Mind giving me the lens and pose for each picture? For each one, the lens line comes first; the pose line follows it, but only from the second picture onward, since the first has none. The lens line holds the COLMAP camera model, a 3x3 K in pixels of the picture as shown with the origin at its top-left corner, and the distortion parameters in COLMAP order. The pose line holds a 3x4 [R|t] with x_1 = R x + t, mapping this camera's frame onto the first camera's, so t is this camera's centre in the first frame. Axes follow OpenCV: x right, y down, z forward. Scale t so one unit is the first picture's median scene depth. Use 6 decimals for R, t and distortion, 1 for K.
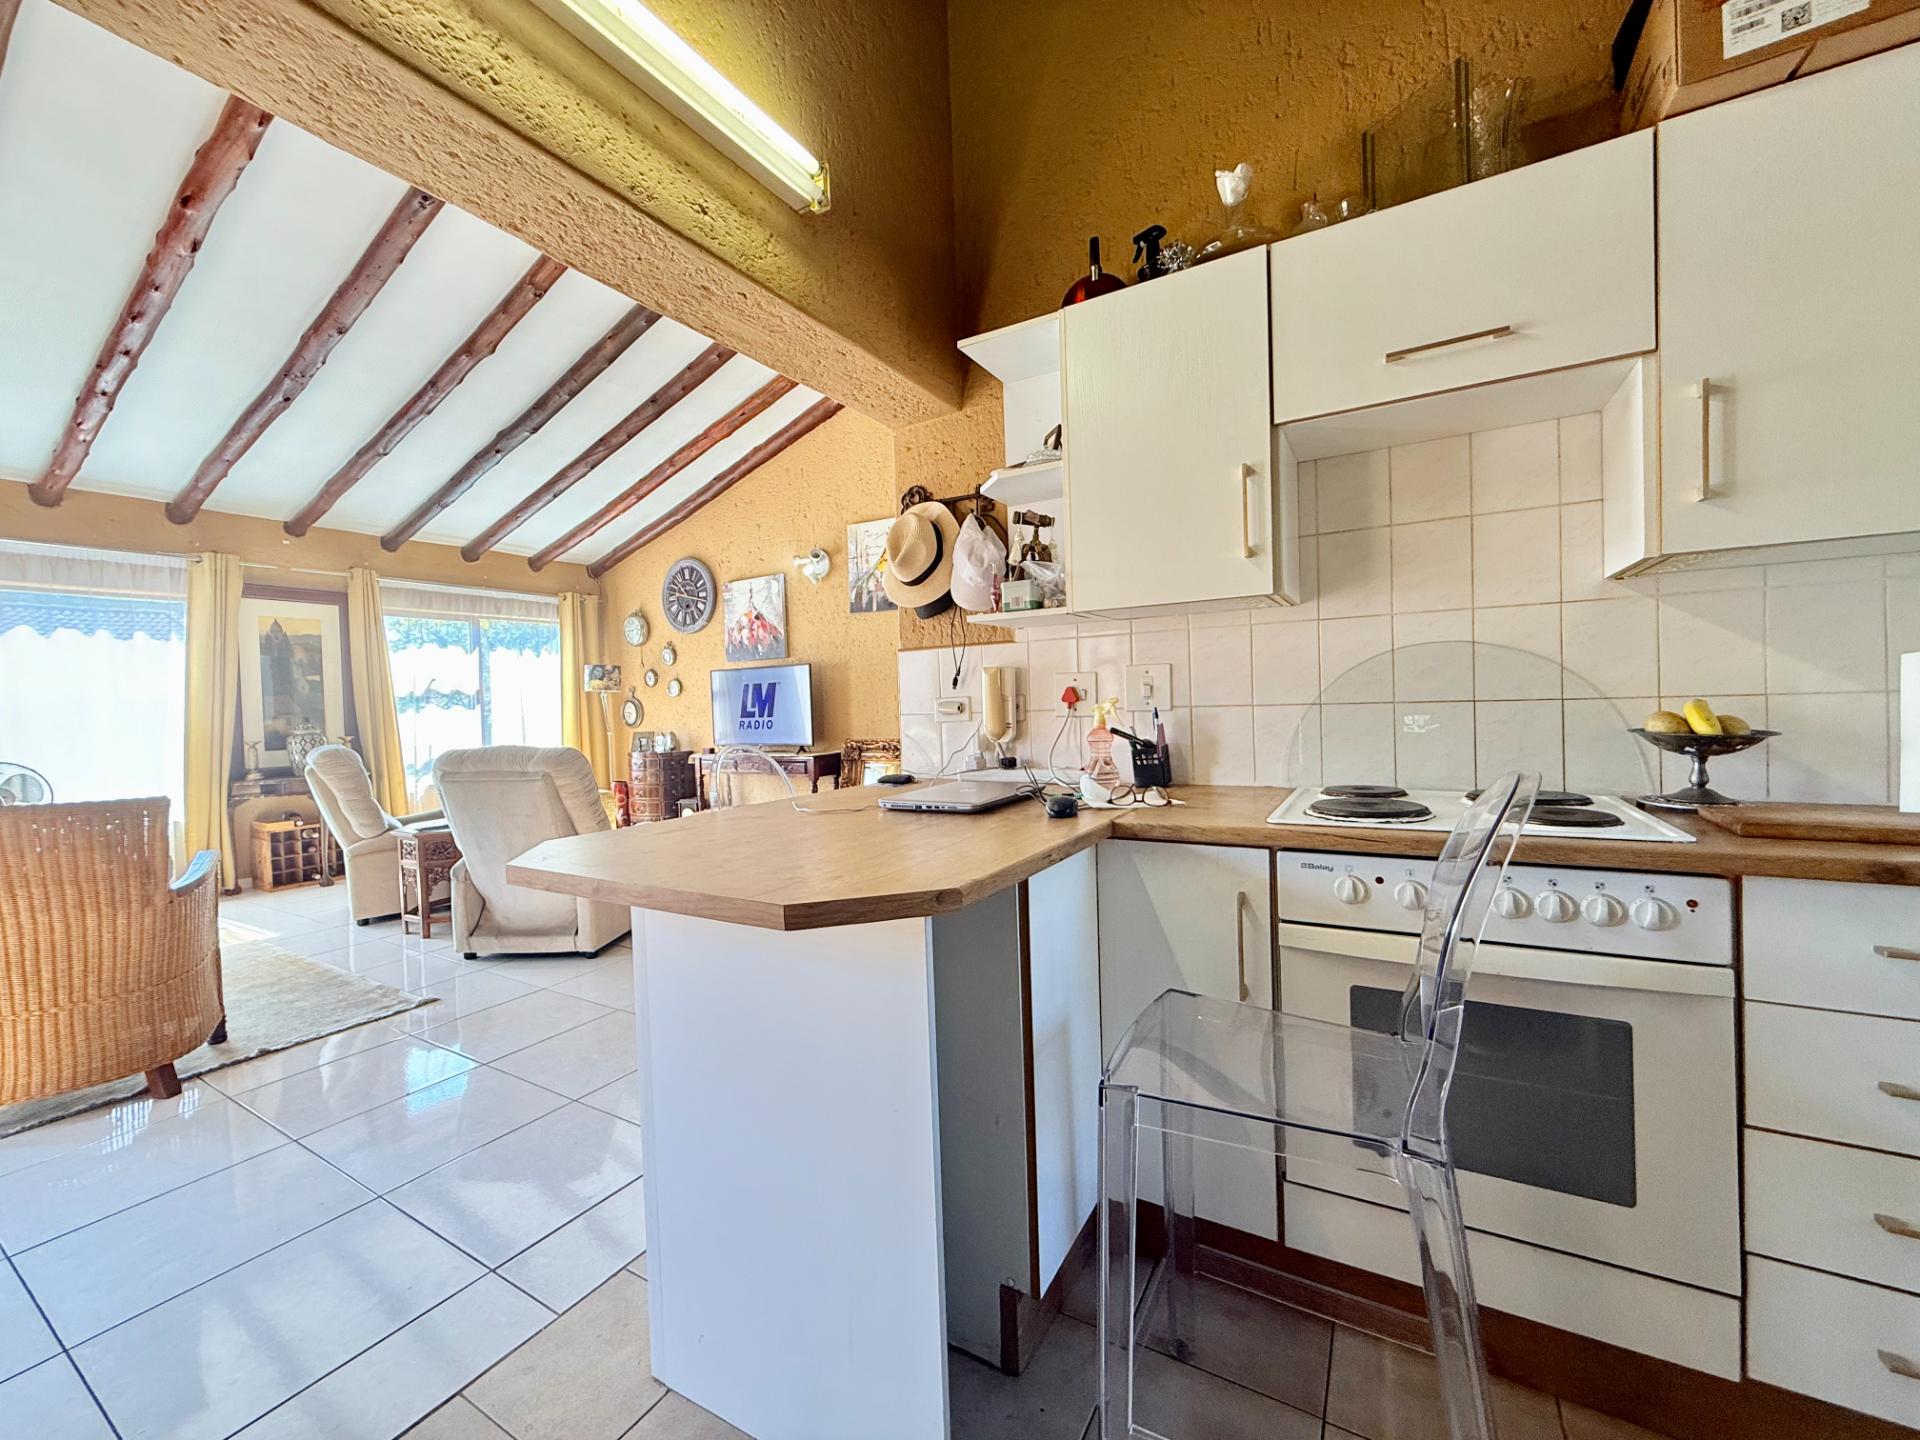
lens RADIAL K [[763.7, 0, 955.6], [0, 763.7, 717.8], [0, 0, 1]] dist [-0.001740, 0.000697]
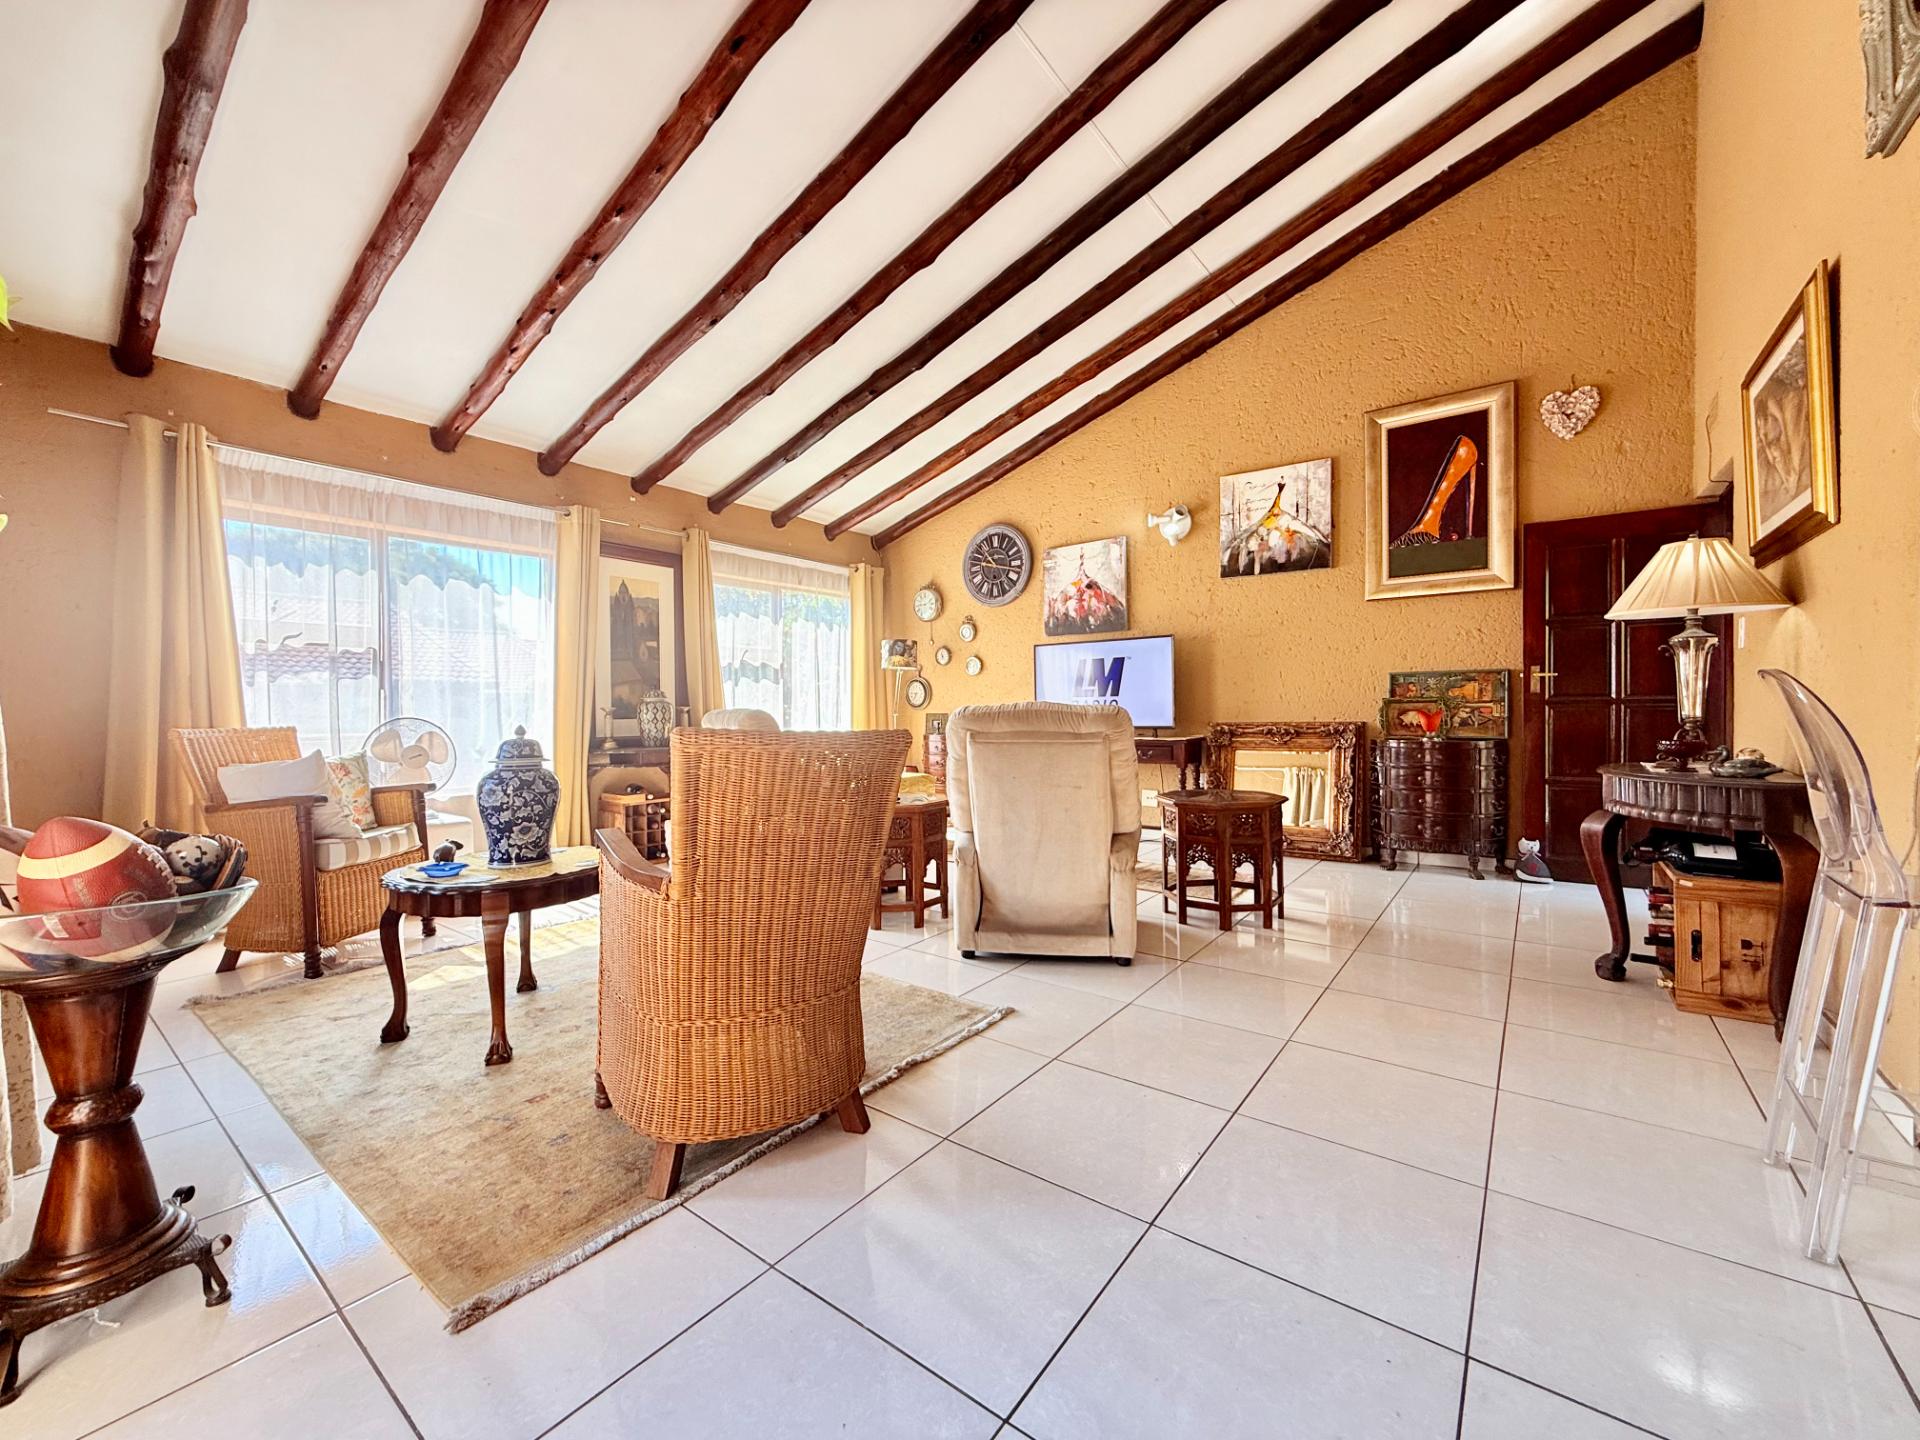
lens RADIAL K [[763.7, 0, 953.5], [0, 763.7, 717.8], [0, 0, 1]] dist [-0.001740, 0.000697]
pose [[0.993690, 0.019608, -0.110431, -0.343089], [-0.020596, 0.999757, -0.007812, 0.036088], [0.110251, 0.010037, 0.993853, 0.100102]]
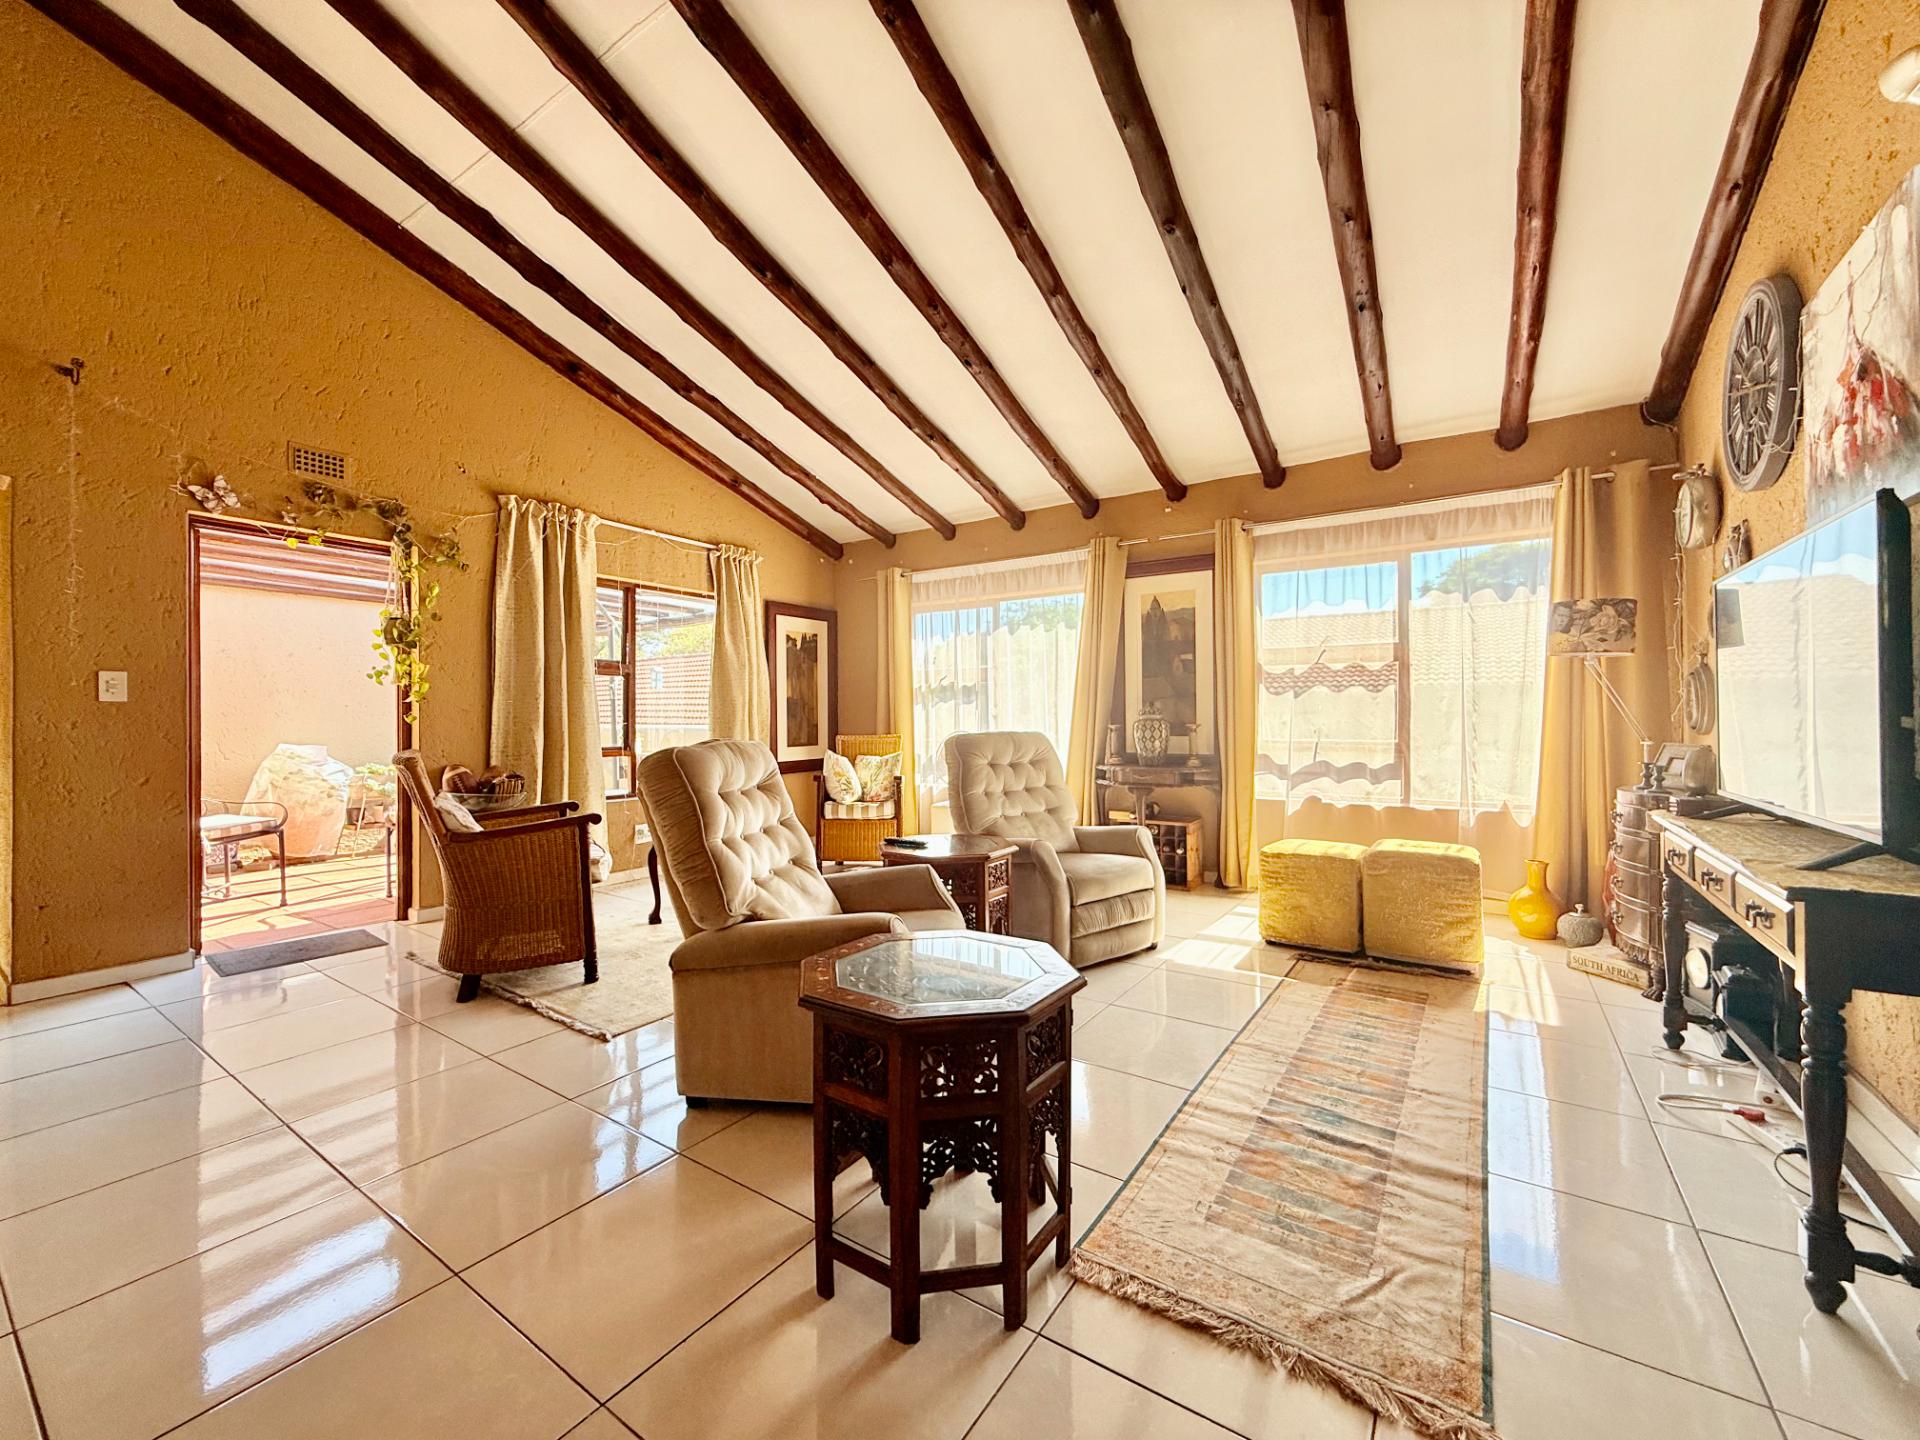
lens RADIAL K [[763.7, 0, 955.9], [0, 763.7, 713.8], [0, 0, 1]] dist [-0.001740, 0.000697]
pose [[-0.053954, 0.024830, -0.998235, 0.053625], [-0.018818, 0.999488, 0.025878, -0.003747], [0.998366, 0.020181, -0.053459, 0.732616]]
